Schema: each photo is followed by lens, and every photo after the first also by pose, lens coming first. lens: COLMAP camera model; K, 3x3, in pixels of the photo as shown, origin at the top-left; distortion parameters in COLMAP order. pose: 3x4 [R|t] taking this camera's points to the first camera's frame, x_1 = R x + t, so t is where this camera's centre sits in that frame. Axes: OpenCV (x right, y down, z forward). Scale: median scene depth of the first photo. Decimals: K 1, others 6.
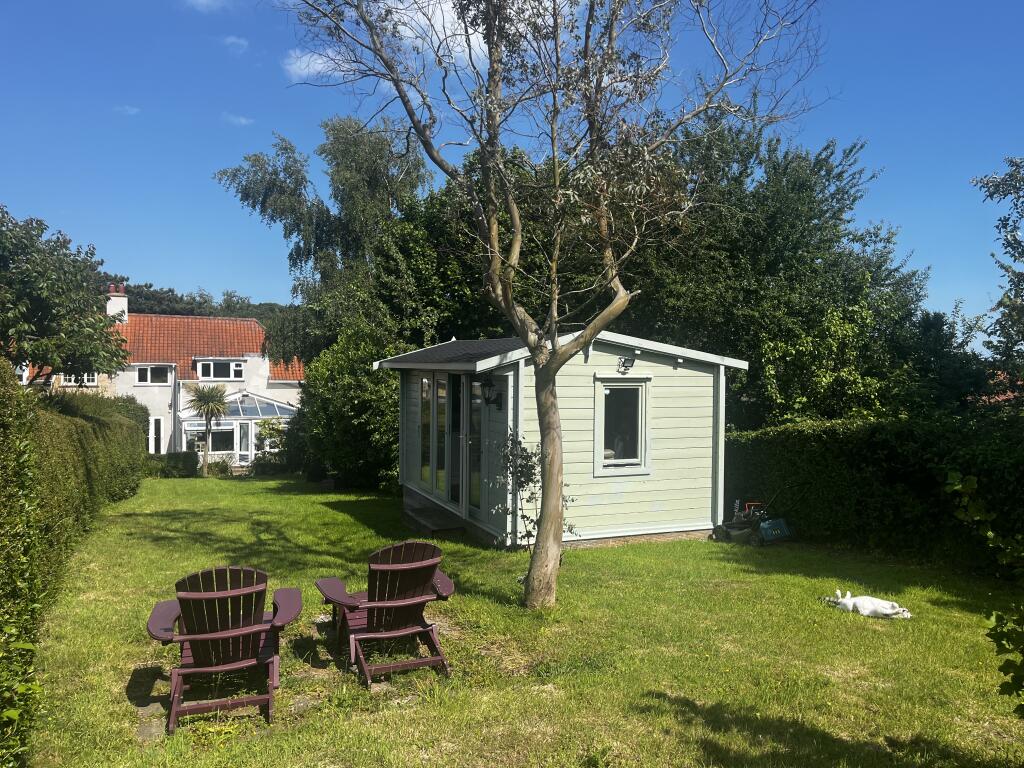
lens RADIAL K [[764.5, 0, 532.1], [0, 764.5, 376.9], [0, 0, 1]] dist [0.000319, 0.004484]
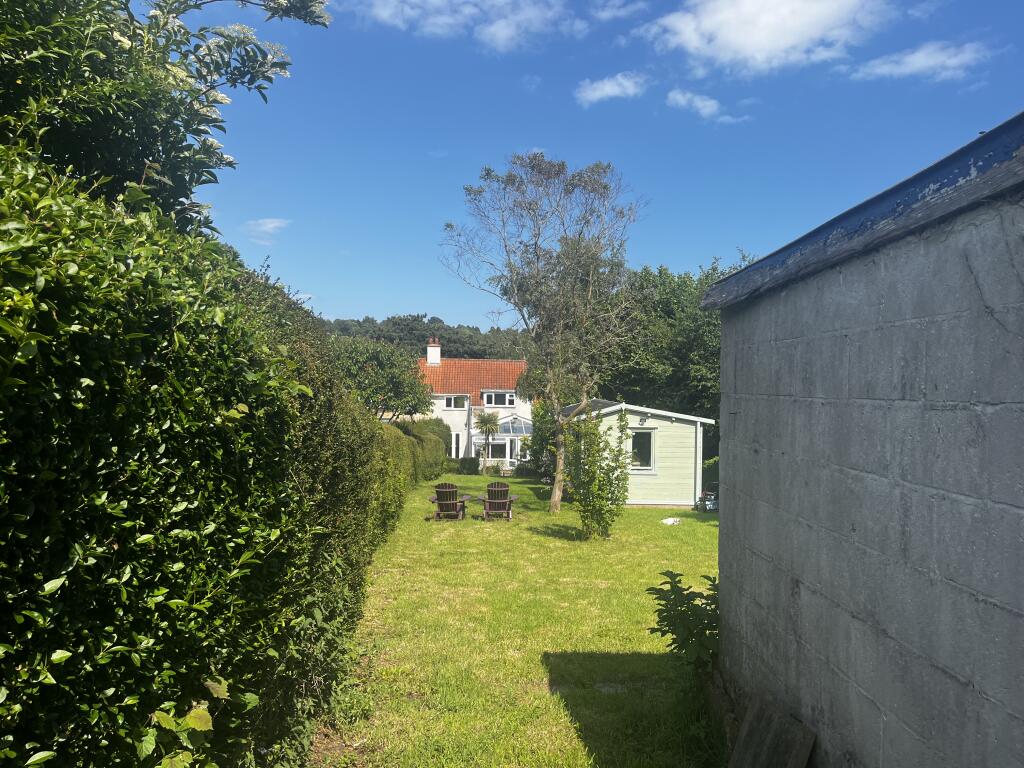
lens RADIAL K [[764.5, 0, 510.3], [0, 764.5, 385.7], [0, 0, 1]] dist [0.000319, 0.004484]
pose [[0.920454, 0.006742, -0.390793, 0.163591], [-0.011002, 0.999902, -0.008664, -0.024359], [0.390696, 0.012274, 0.920438, -0.283927]]
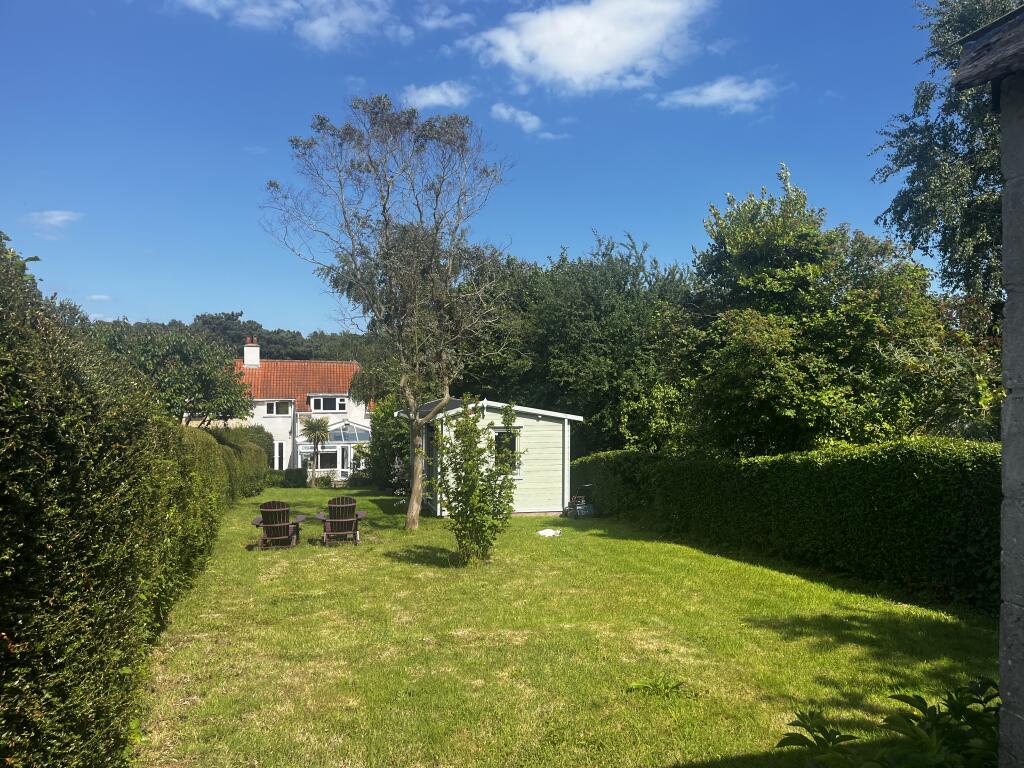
lens RADIAL K [[764.5, 0, 538.0], [0, 764.5, 379.7], [0, 0, 1]] dist [0.000319, 0.004484]
pose [[0.989899, -0.007251, -0.141587, 0.125114], [0.003654, 0.999664, -0.025645, -0.017327], [0.141725, 0.024869, 0.989594, -0.219197]]
